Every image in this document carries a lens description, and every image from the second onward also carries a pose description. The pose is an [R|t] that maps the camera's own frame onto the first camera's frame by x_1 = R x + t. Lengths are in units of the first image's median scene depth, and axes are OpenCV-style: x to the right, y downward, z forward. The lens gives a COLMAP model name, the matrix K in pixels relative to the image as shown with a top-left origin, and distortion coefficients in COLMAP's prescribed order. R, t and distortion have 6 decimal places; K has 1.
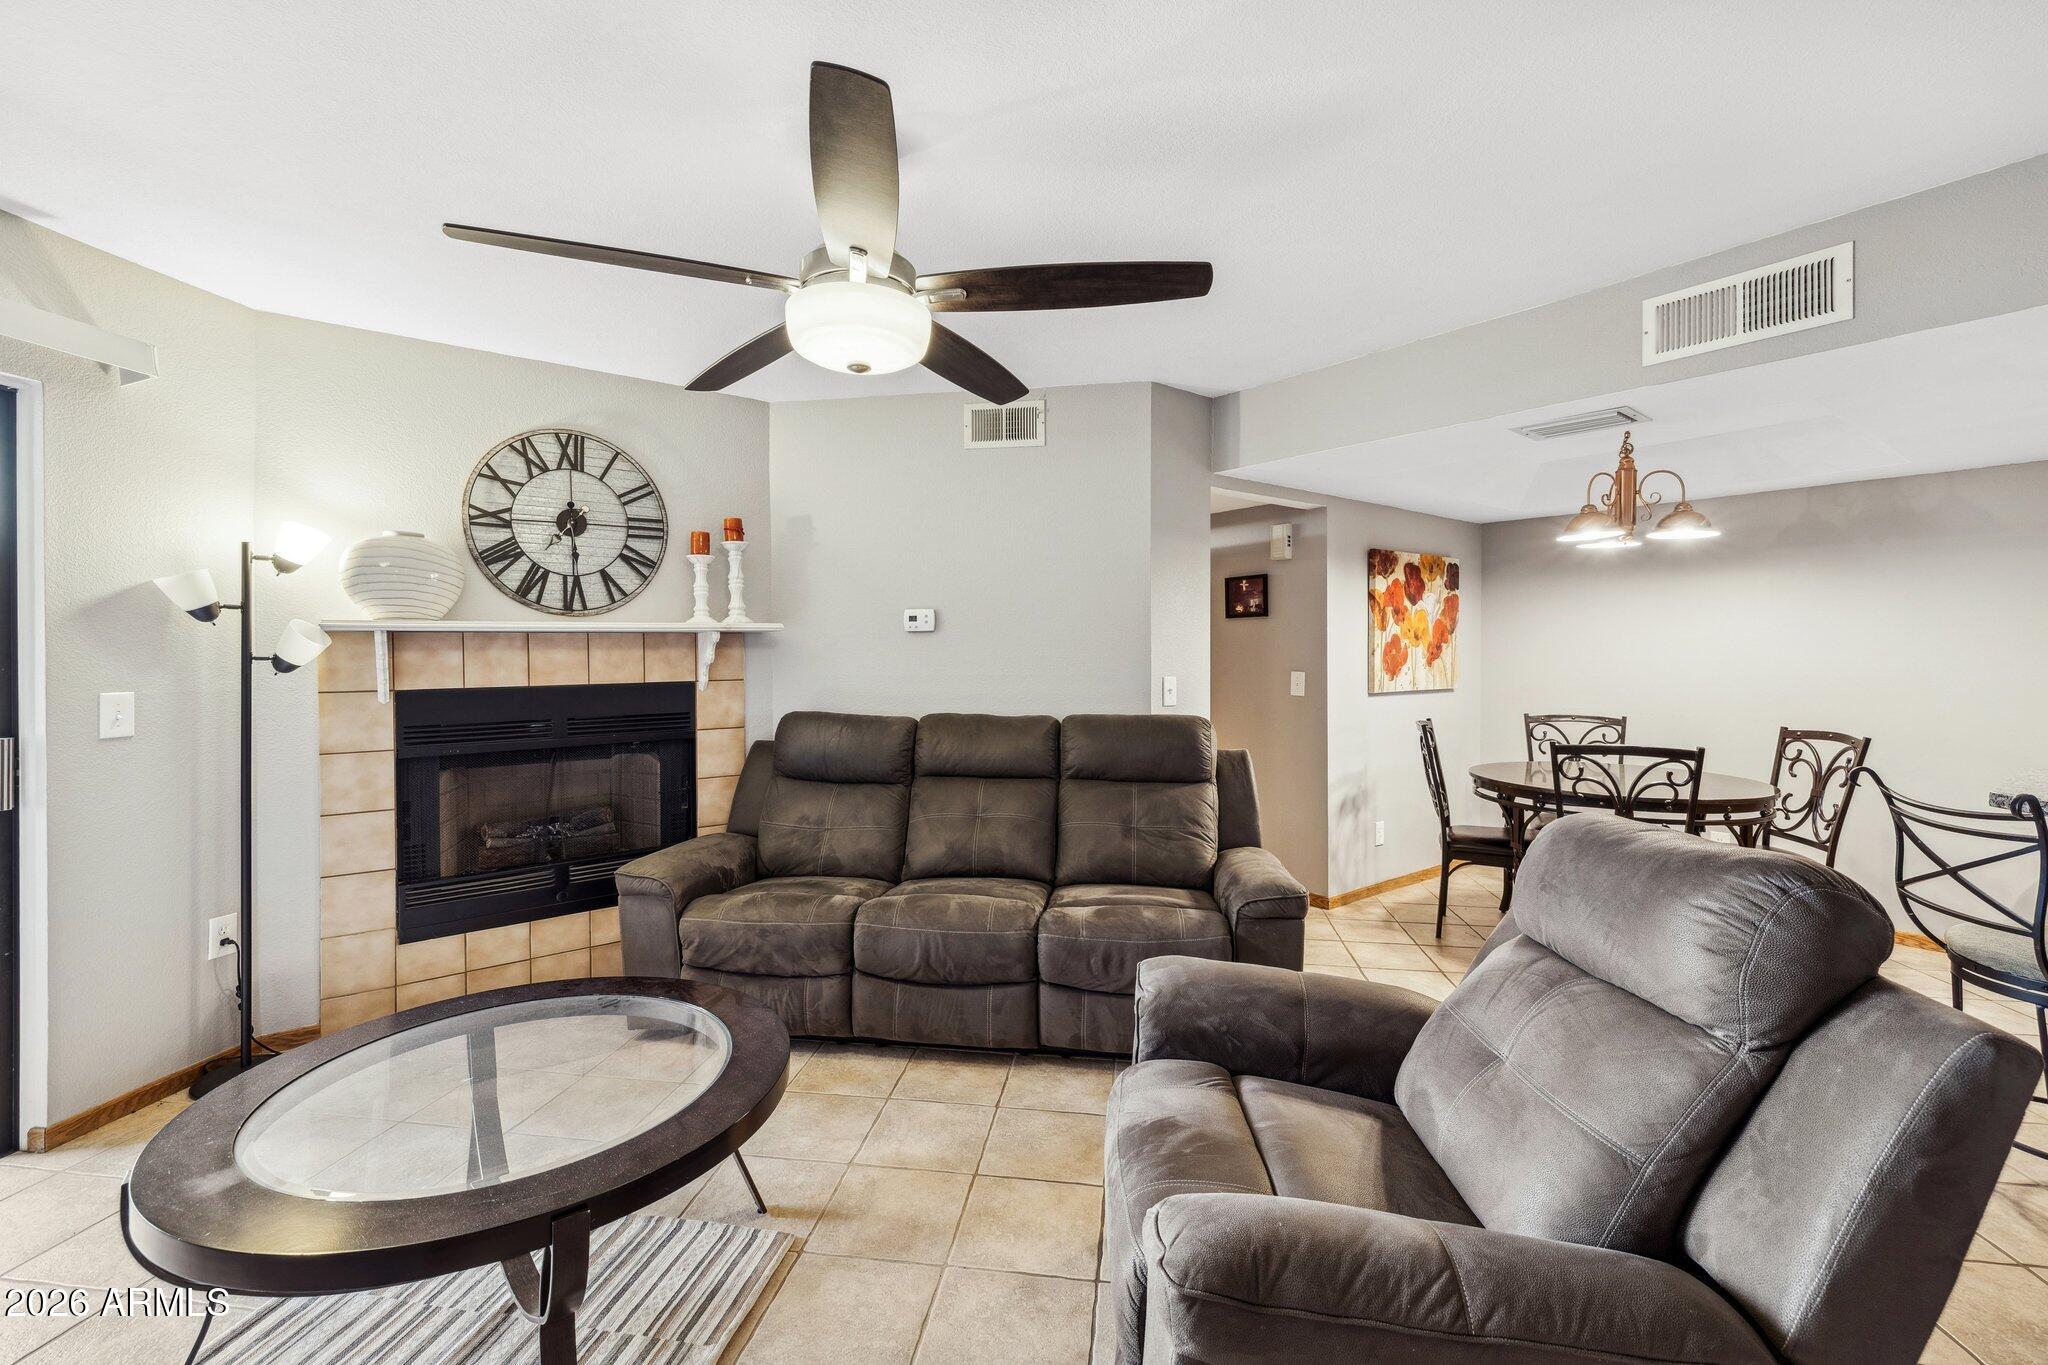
lens RADIAL K [[862.7, 0, 1022.0], [0, 862.7, 658.8], [0, 0, 1]] dist [-0.000500, 0.000019]
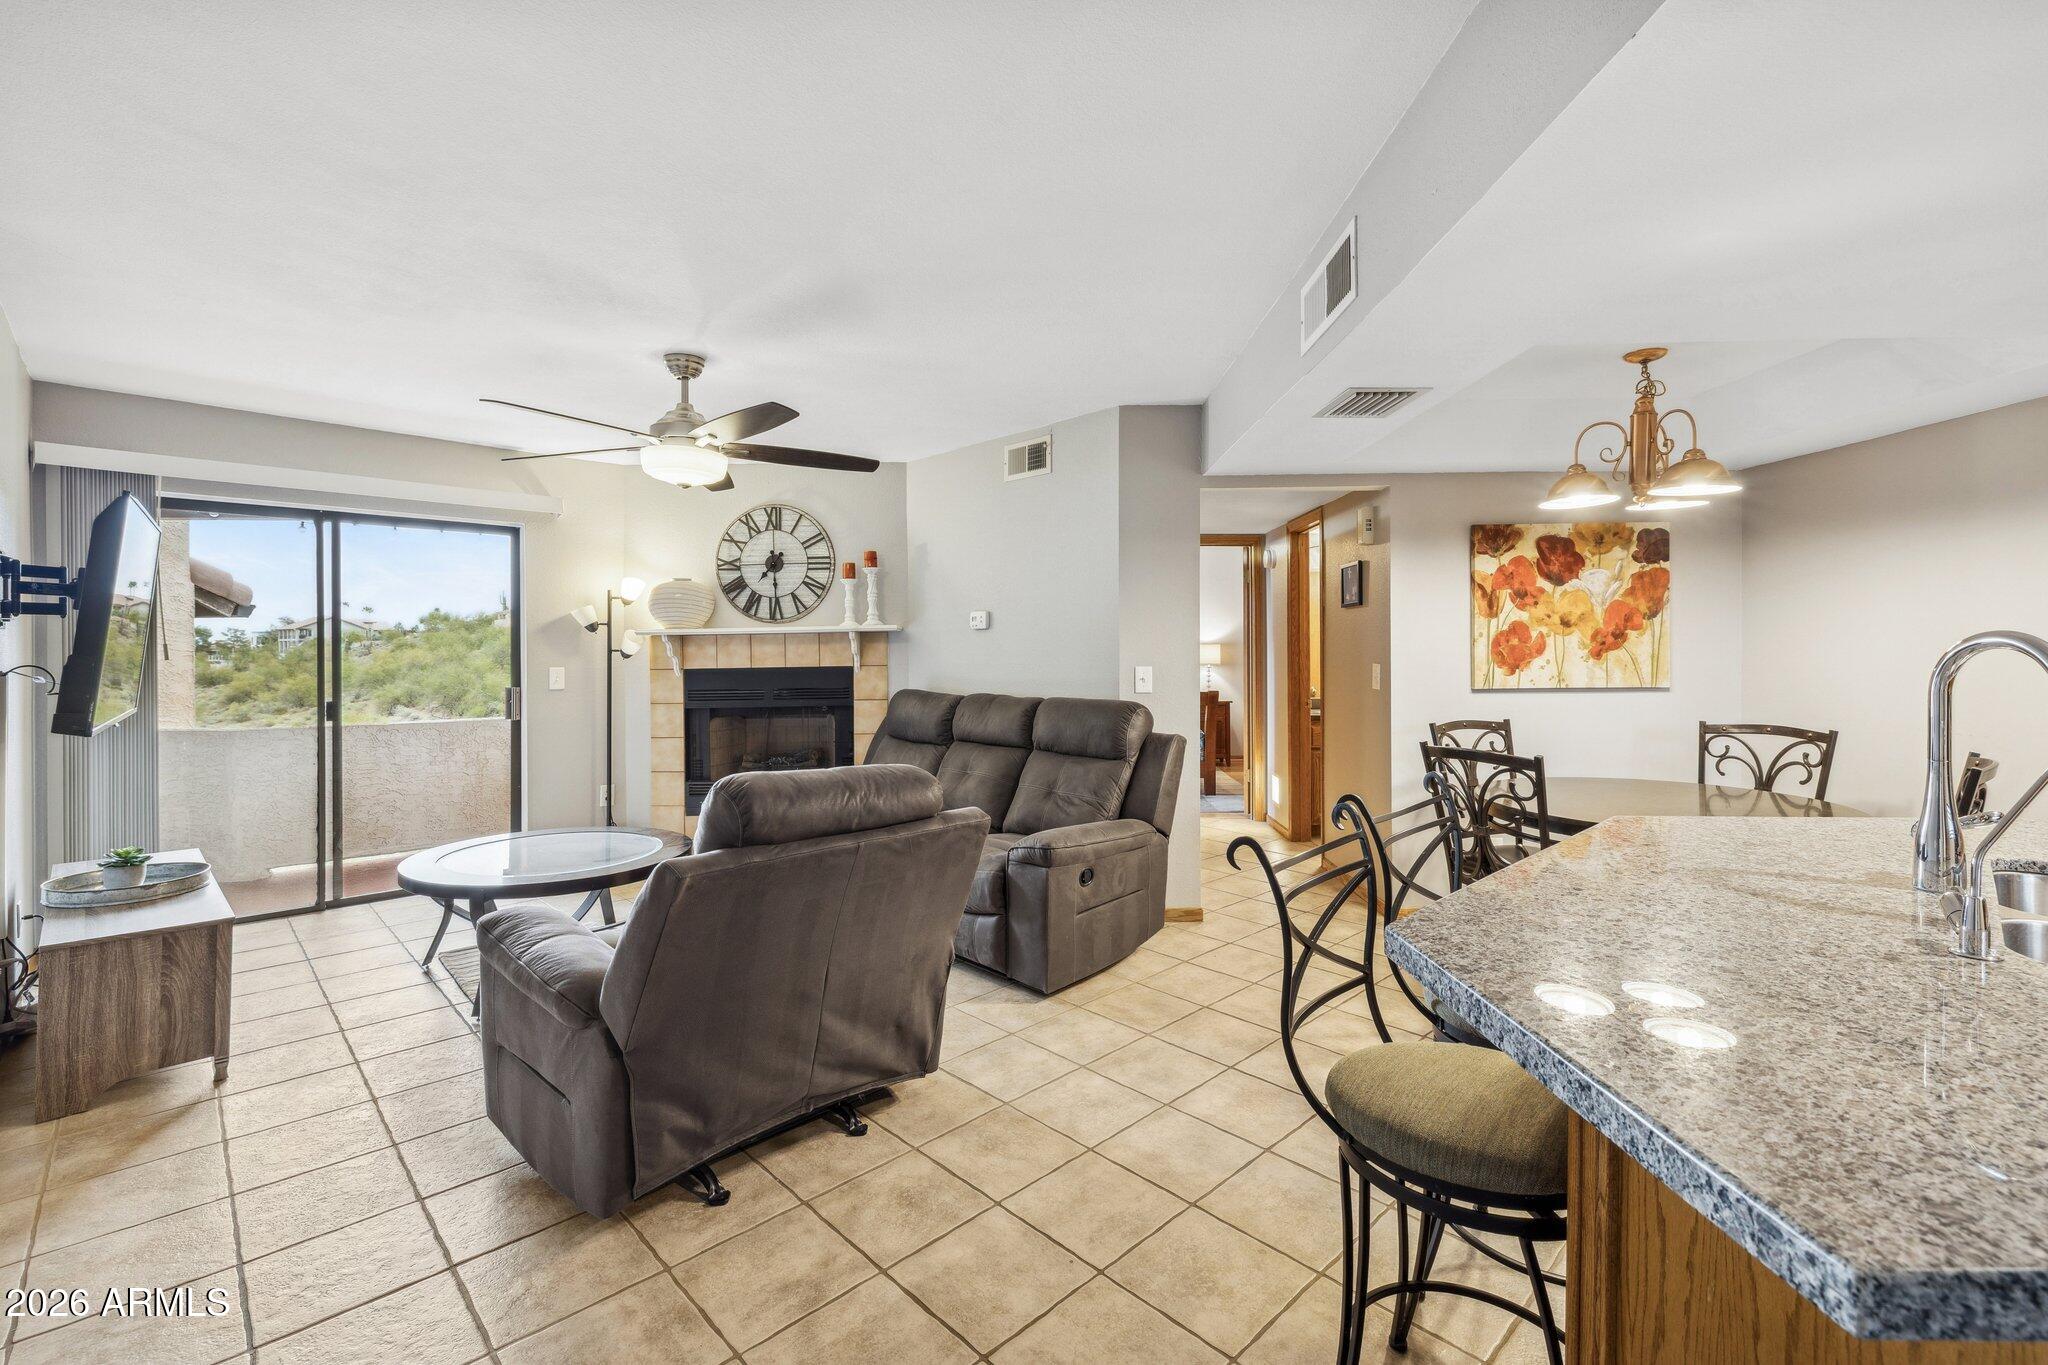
lens RADIAL K [[899.0, 0, 1026.3], [0, 899.0, 643.7], [0, 0, 1]] dist [0.000546, 0.000132]
pose [[0.788158, -0.004662, -0.615455, 0.795551], [0.001802, 0.999985, -0.005266, -0.003173], [0.615470, 0.003041, 0.788155, -0.002581]]
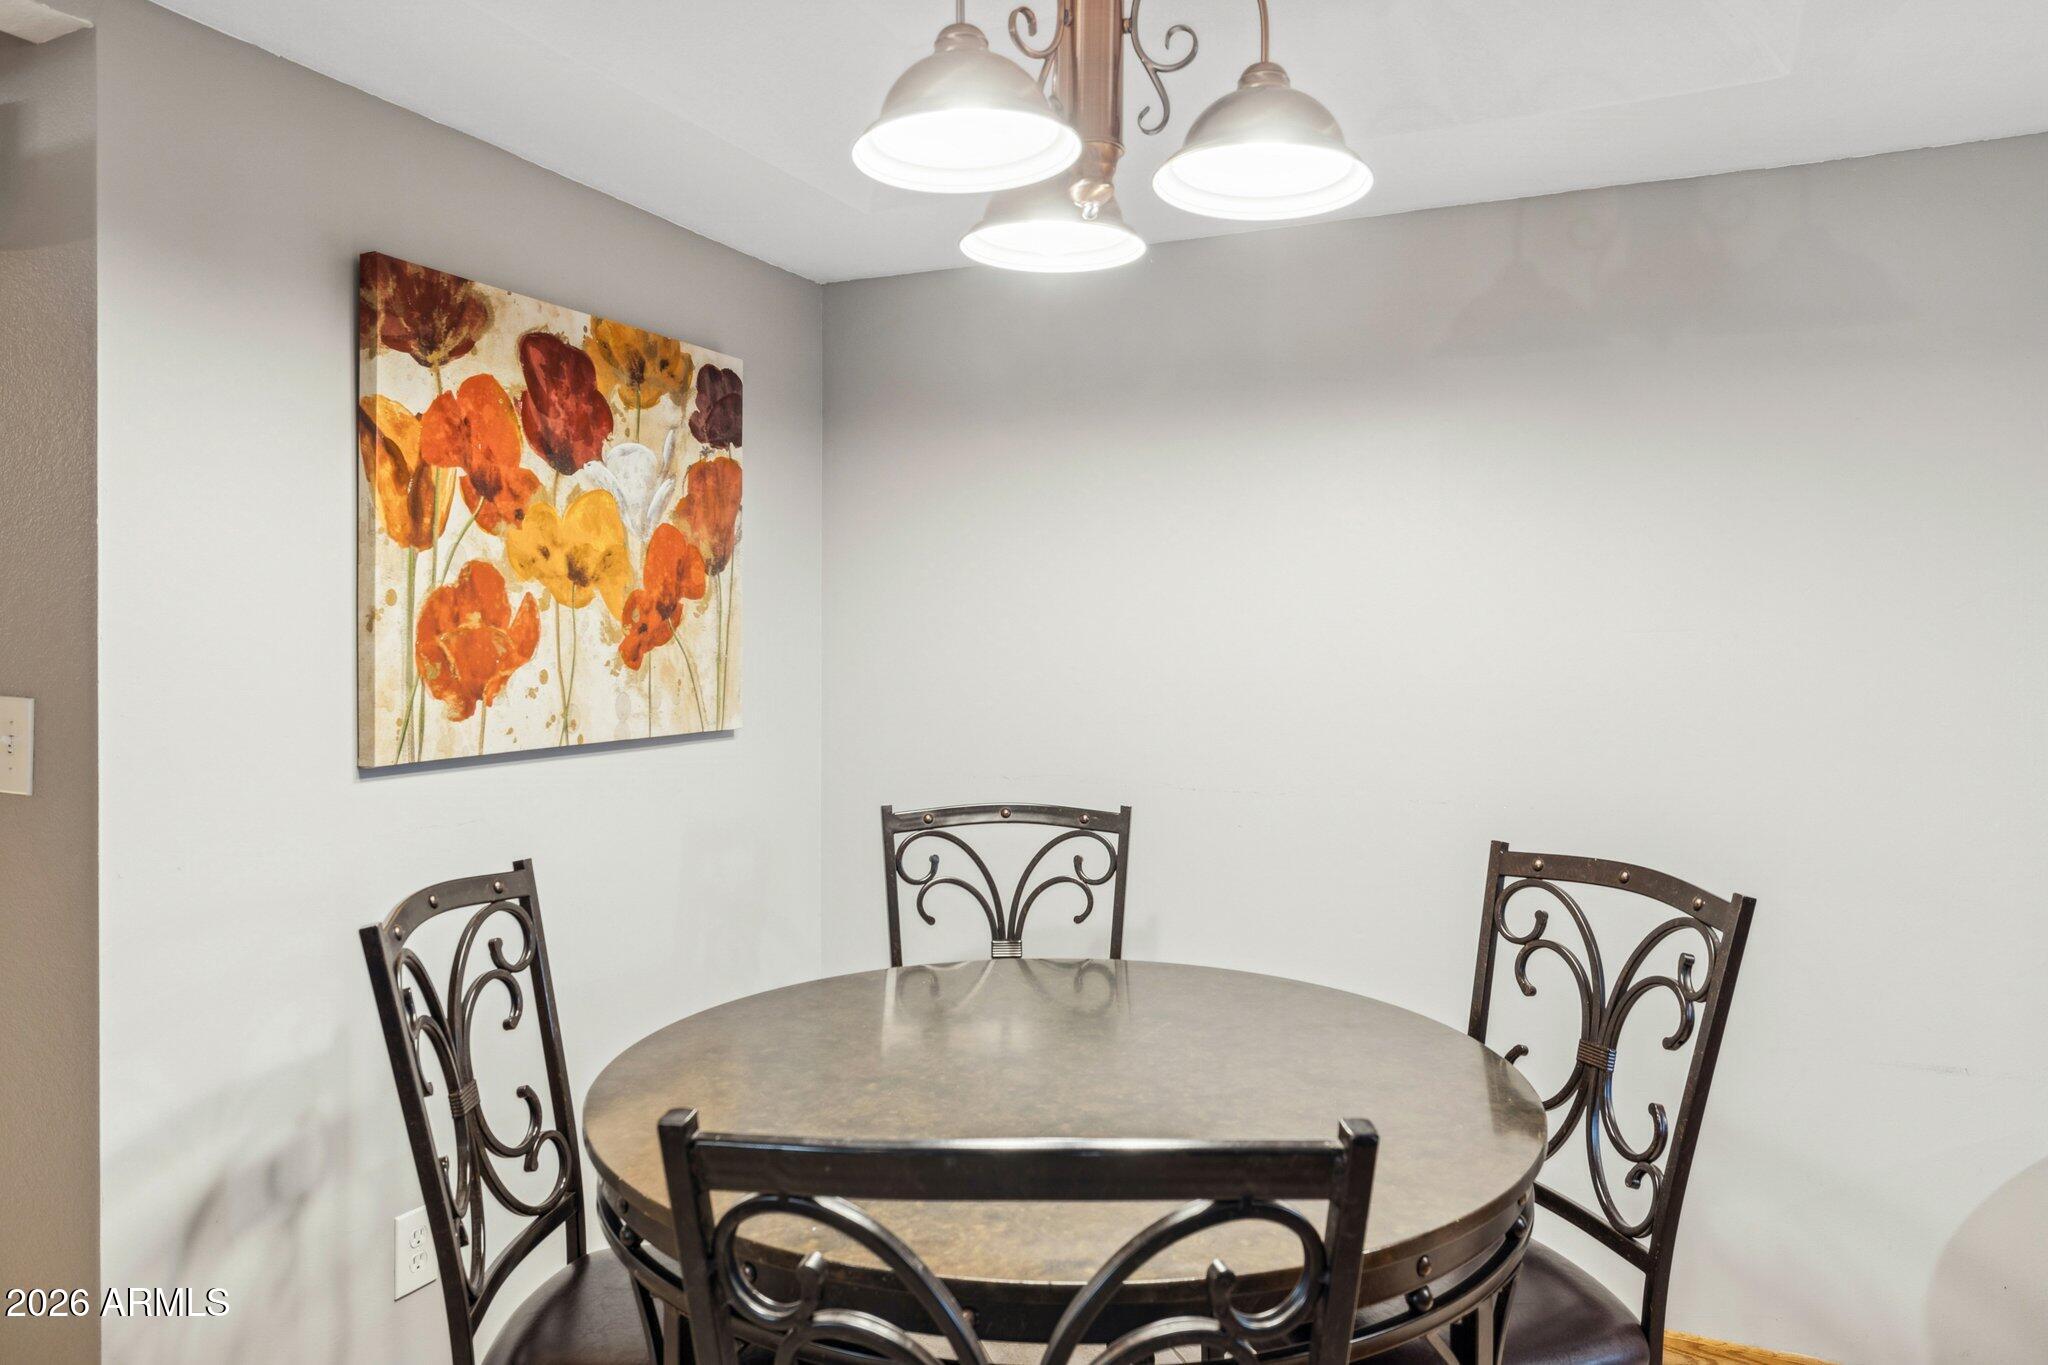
lens RADIAL K [[1367.5, 0, 1022.1], [0, 1367.5, 642.3], [0, 0, 1]] dist [0.000892, 0.000520]
pose [[0.882338, -0.001683, 0.470613, 0.500914], [0.002971, 0.999994, -0.001993, 0.000891], [-0.470607, 0.003157, 0.882337, 0.661580]]
